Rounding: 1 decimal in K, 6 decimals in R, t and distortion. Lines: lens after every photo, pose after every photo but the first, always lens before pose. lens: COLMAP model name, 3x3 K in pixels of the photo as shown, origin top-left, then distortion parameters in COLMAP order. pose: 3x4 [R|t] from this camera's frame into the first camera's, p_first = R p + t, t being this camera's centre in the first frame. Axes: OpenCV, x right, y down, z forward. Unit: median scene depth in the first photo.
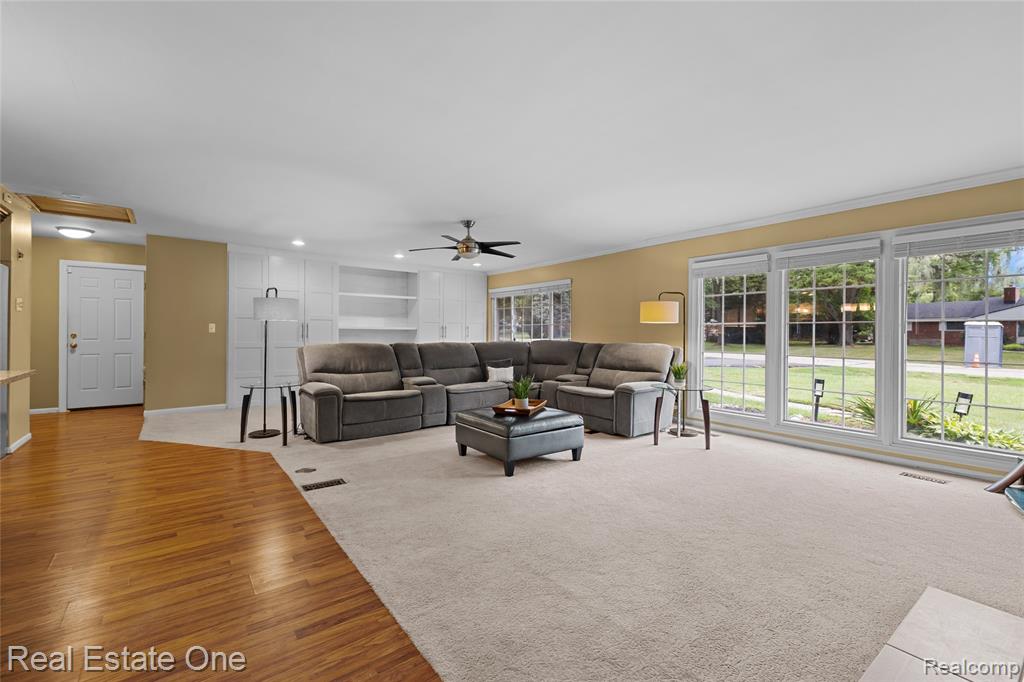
lens RADIAL K [[442.3, 0, 530.8], [0, 442.3, 335.0], [0, 0, 1]] dist [-0.000039, -0.000059]
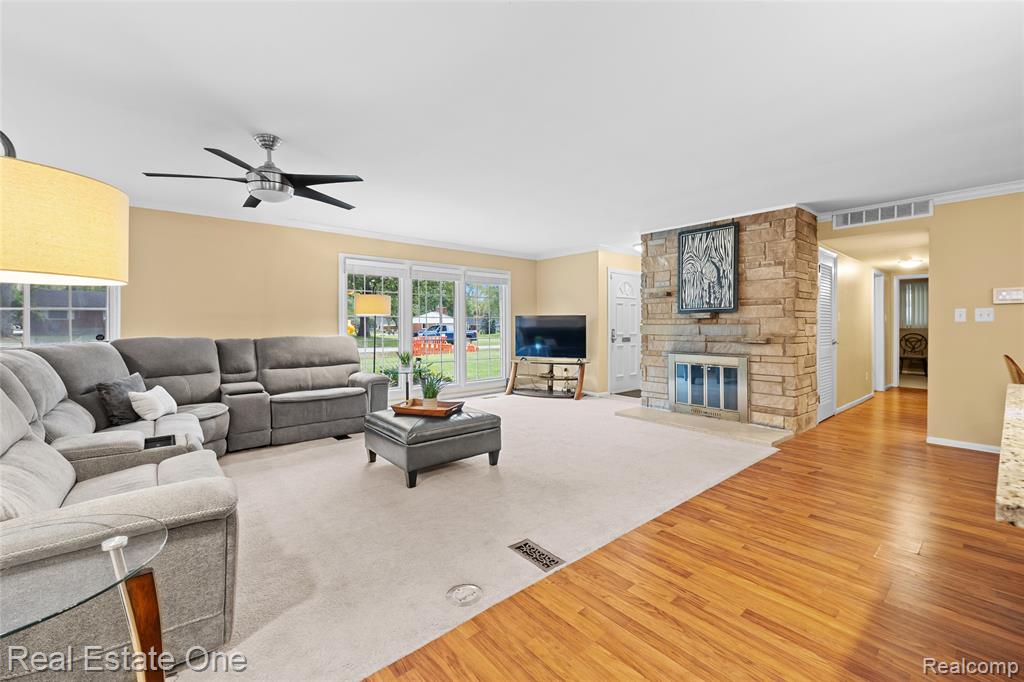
lens RADIAL K [[424.1, 0, 518.1], [0, 424.1, 328.1], [0, 0, 1]] dist [-0.000179, 0.000136]
pose [[-0.044951, -0.012091, 0.998916, -1.152921], [0.001661, 0.999924, 0.012178, -0.013050], [-0.998988, 0.002207, -0.044928, 1.098749]]
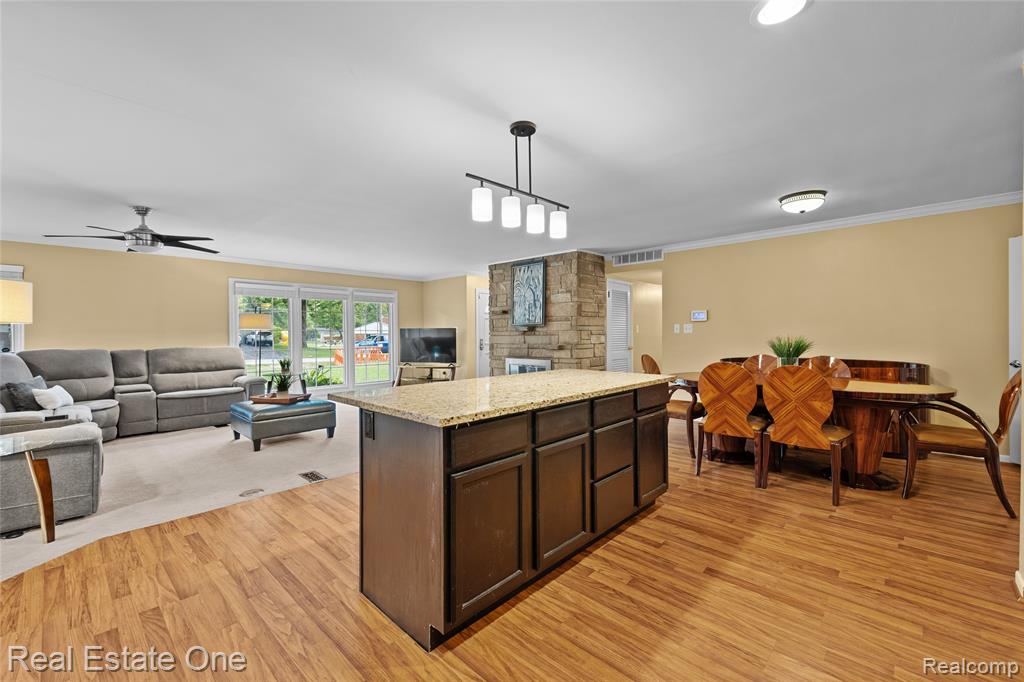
lens RADIAL K [[413.7, 0, 521.5], [0, 413.7, 338.4], [0, 0, 1]] dist [-0.000684, -0.000601]
pose [[-0.173483, -0.013953, 0.984738, -1.657516], [0.006912, 0.999858, 0.015385, -0.024872], [-0.984813, 0.009475, -0.173361, 0.679838]]
